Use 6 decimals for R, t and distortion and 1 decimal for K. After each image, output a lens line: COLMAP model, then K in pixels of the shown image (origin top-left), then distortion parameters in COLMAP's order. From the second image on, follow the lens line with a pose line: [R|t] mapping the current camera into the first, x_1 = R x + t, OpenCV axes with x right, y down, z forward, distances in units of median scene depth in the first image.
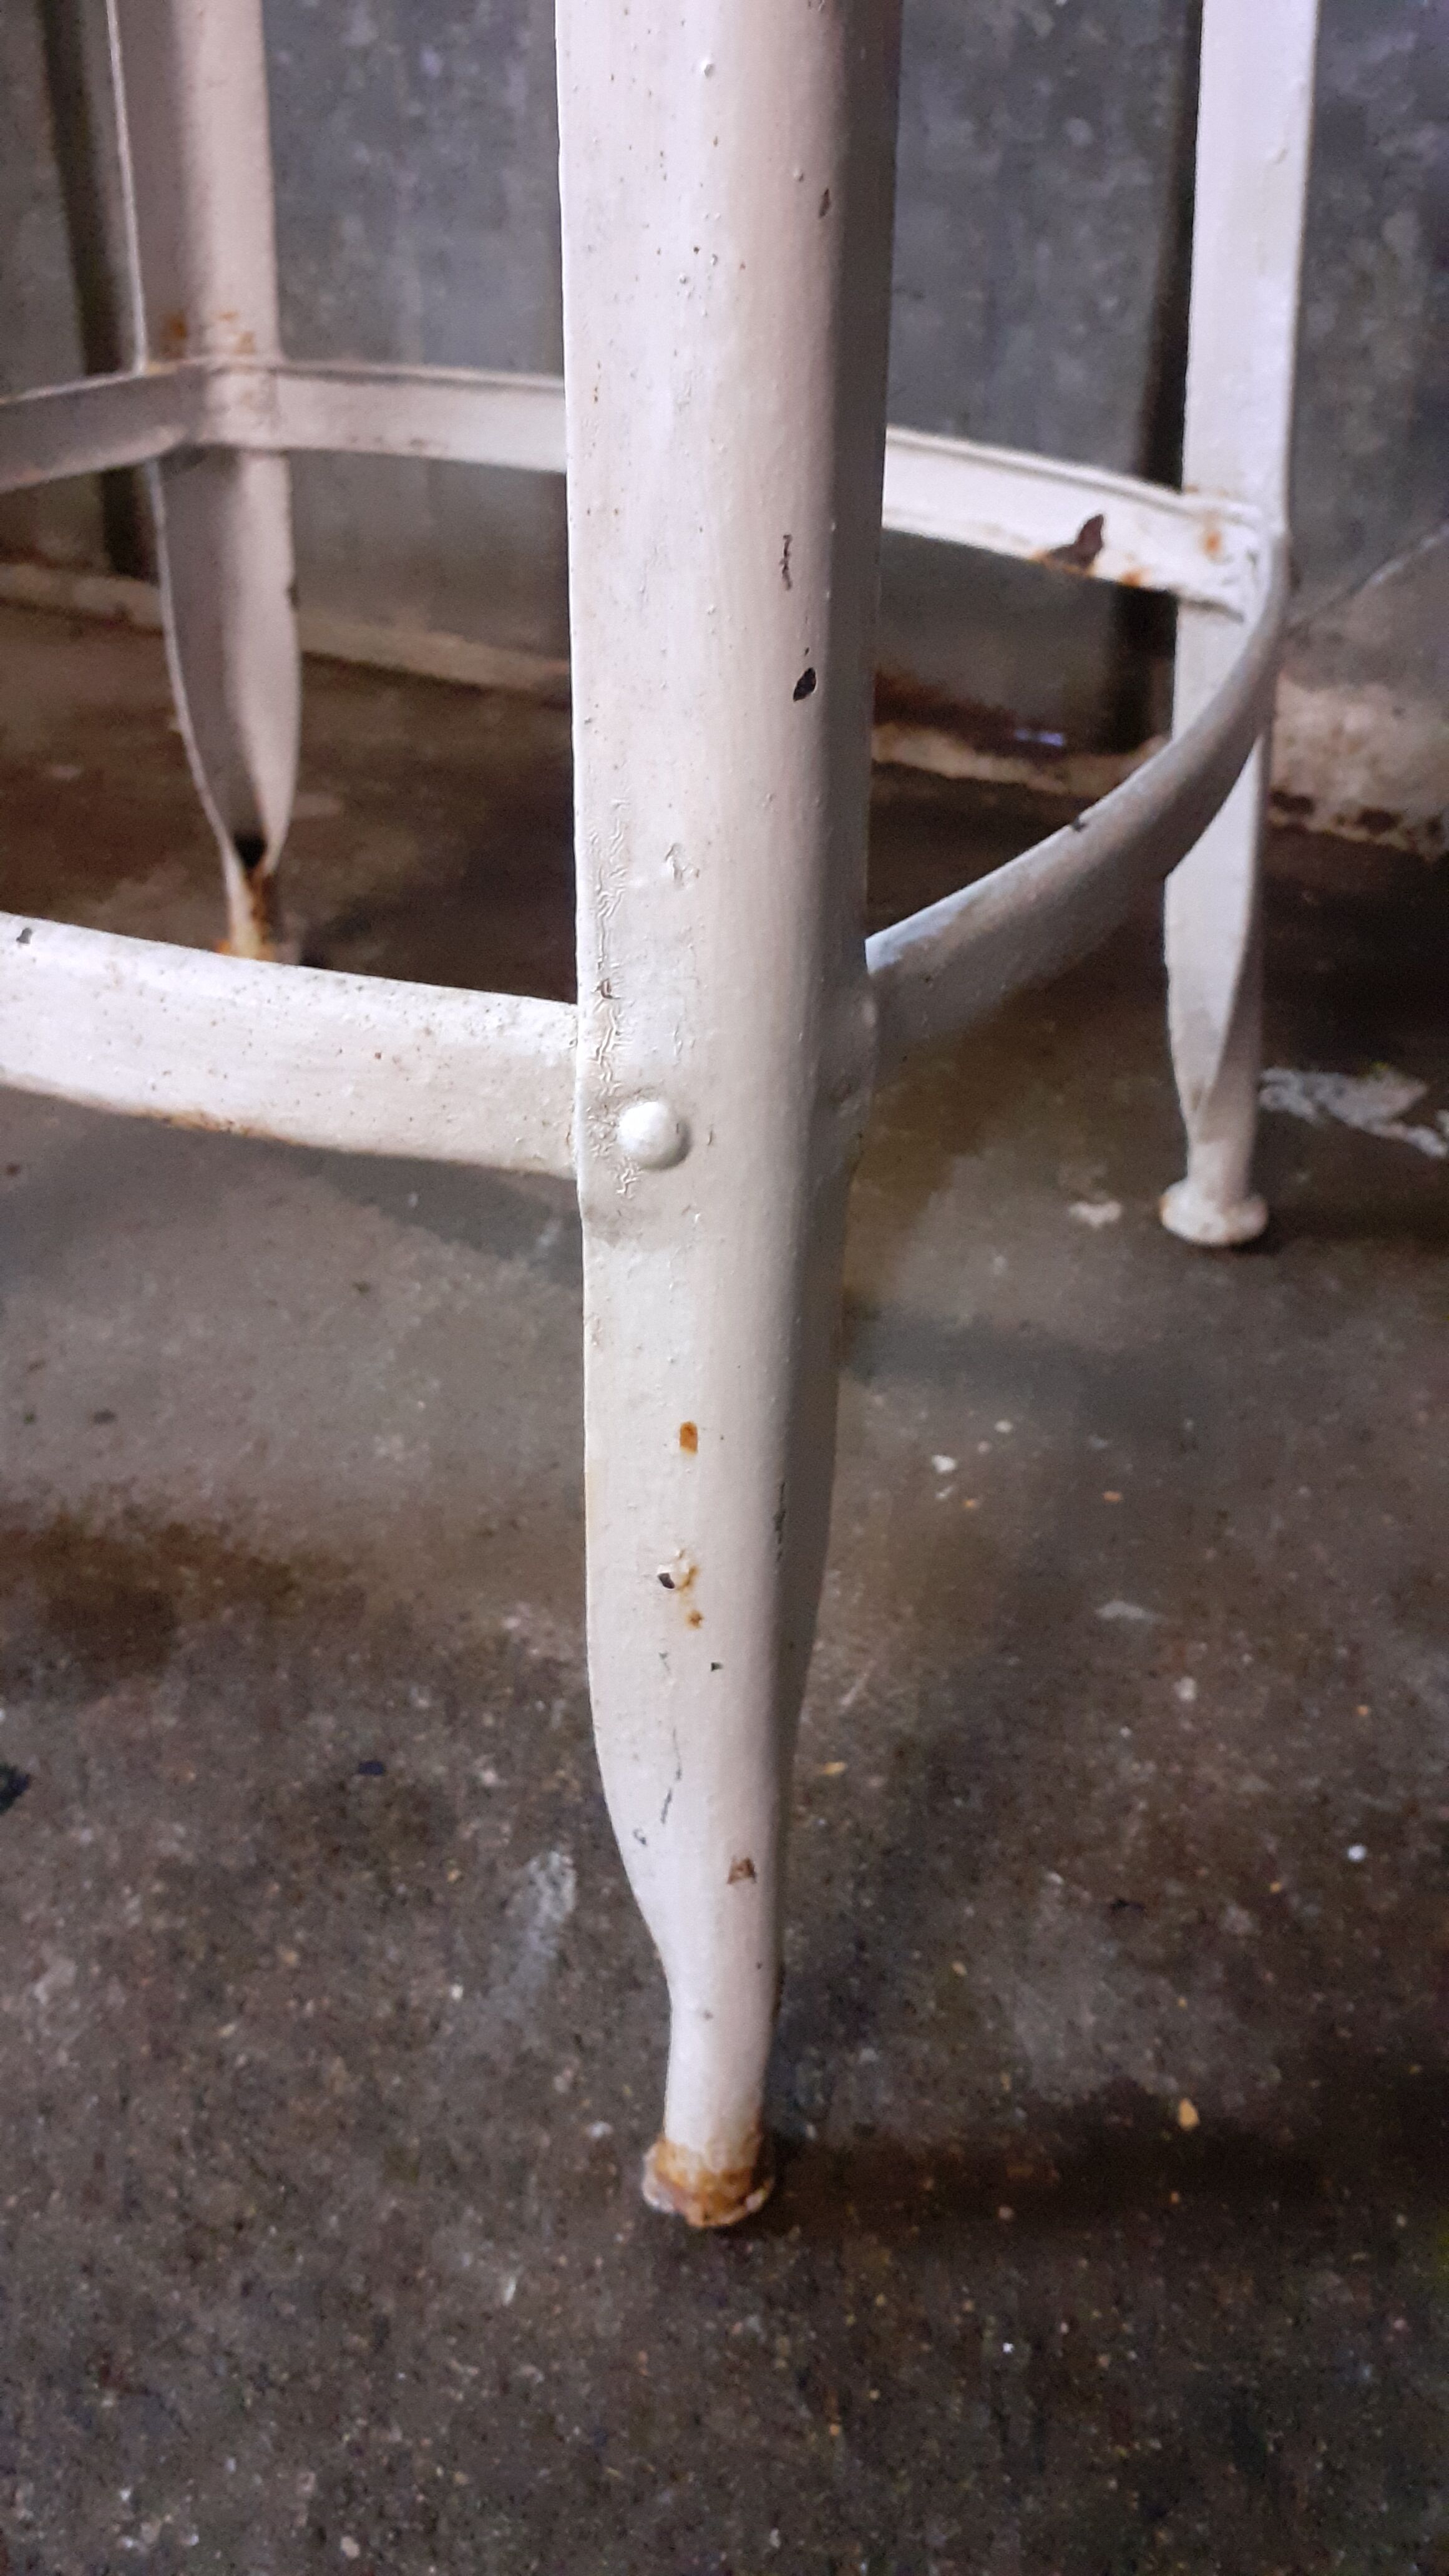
lens RADIAL K [[2113.9, 0, 716.1], [0, 2113.9, 1258.6], [0, 0, 1]] dist [0.060001, -0.123537]
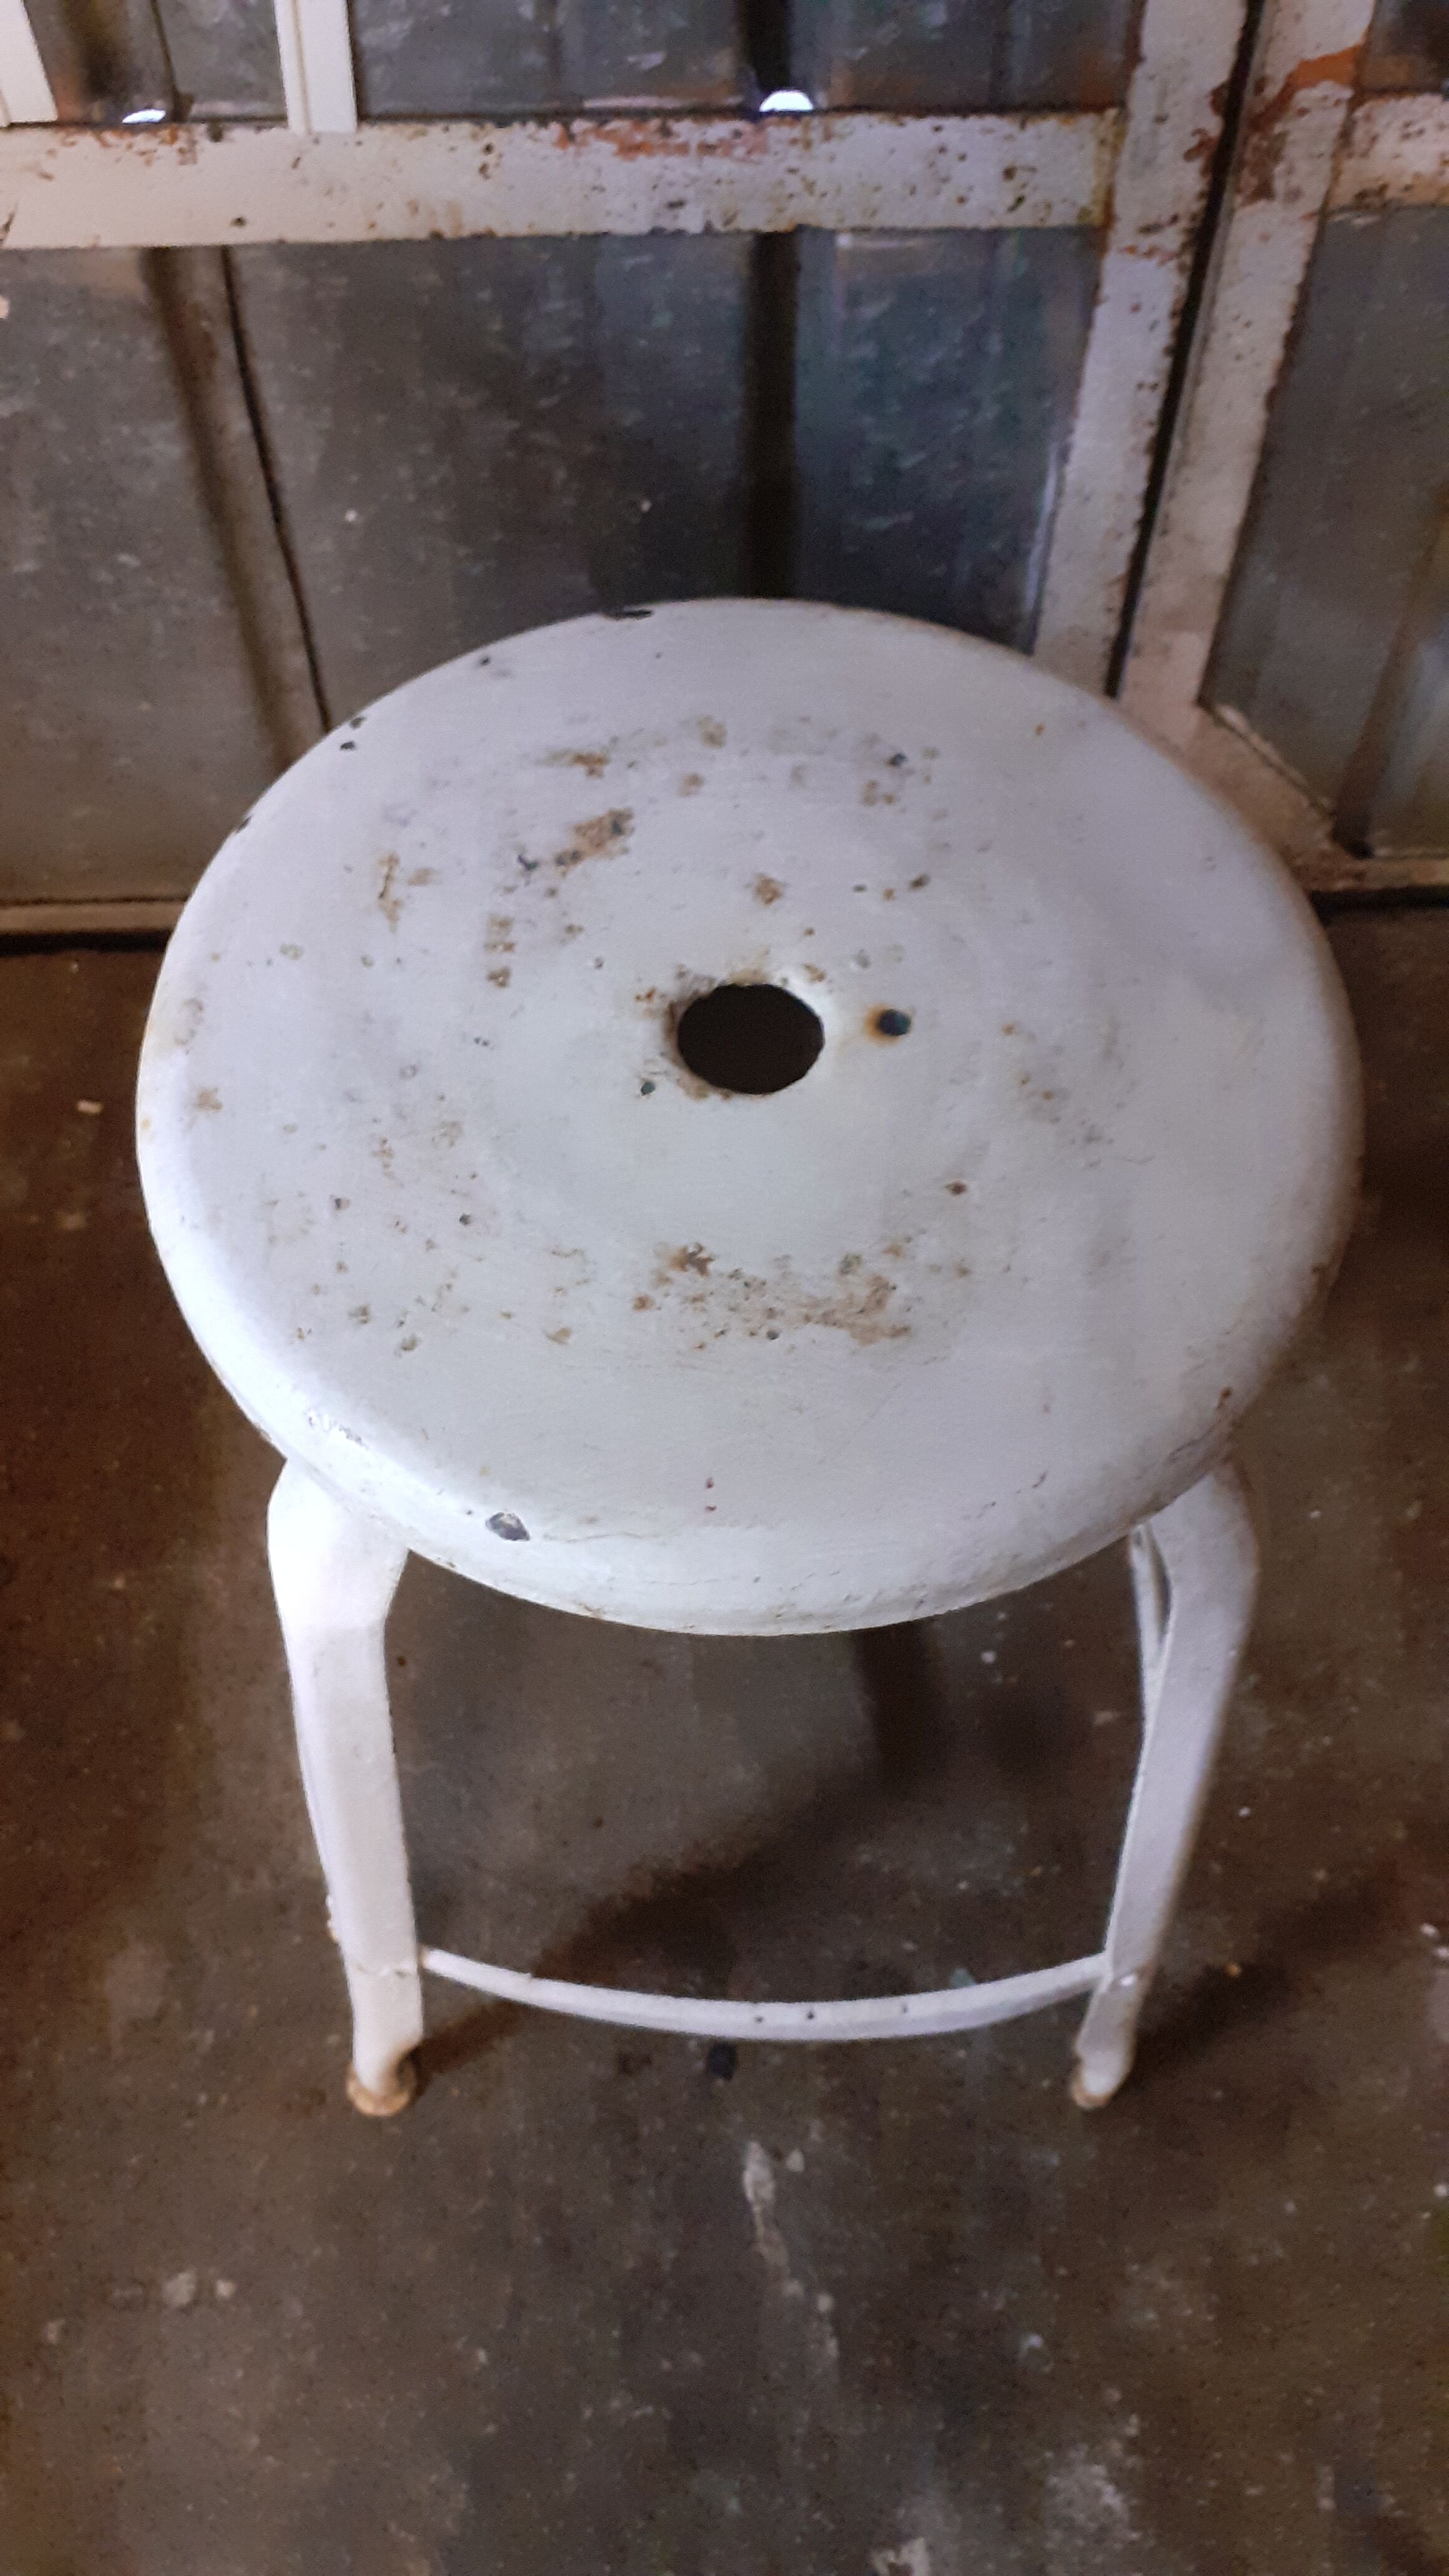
lens RADIAL K [[2084.0, 0, 729.3], [0, 2084.0, 1265.9], [0, 0, 1]] dist [0.055374, -0.118288]
pose [[0.894298, -0.398200, 0.204126, -0.323103], [0.262663, 0.836462, 0.480978, -1.079498], [-0.362269, -0.376522, 0.852639, -0.410650]]
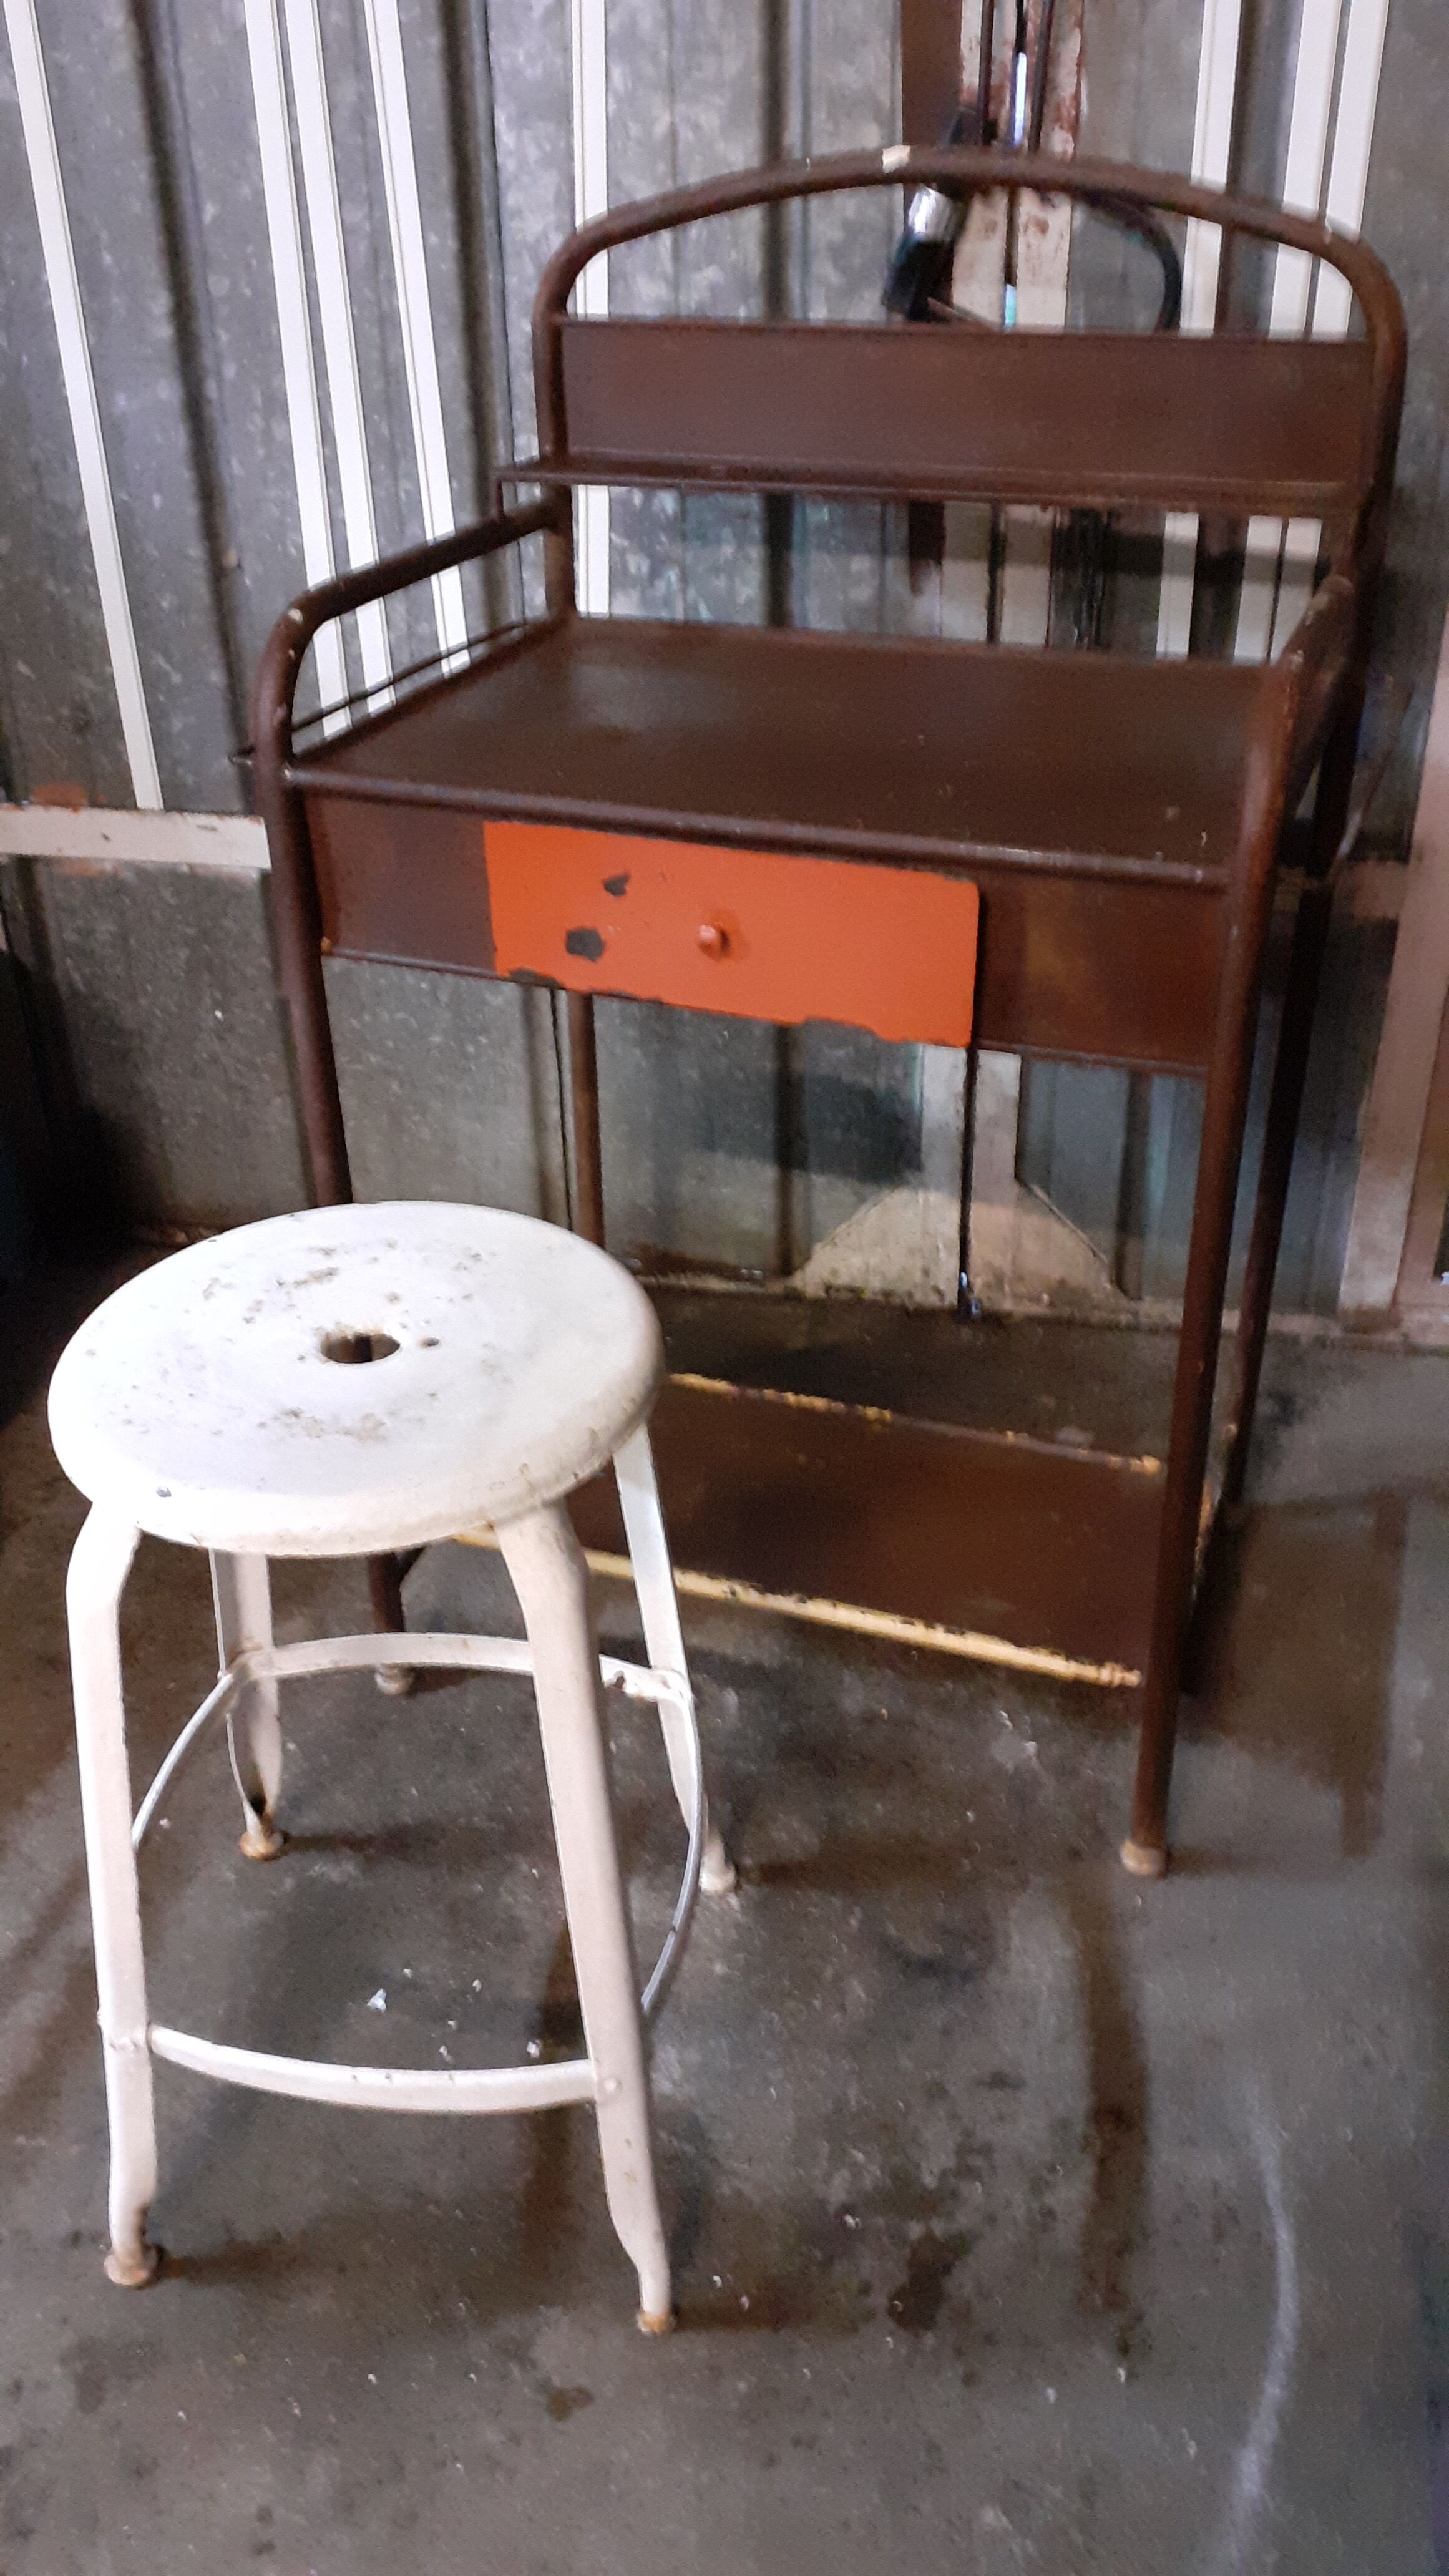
lens RADIAL K [[2084.0, 0, 729.3], [0, 2084.0, 1265.9], [0, 0, 1]] dist [0.055374, -0.118288]
pose [[0.939120, -0.214798, 0.268171, -0.263182], [0.228298, 0.973389, -0.019828, -0.682042], [-0.256776, 0.079844, 0.963167, -1.467192]]
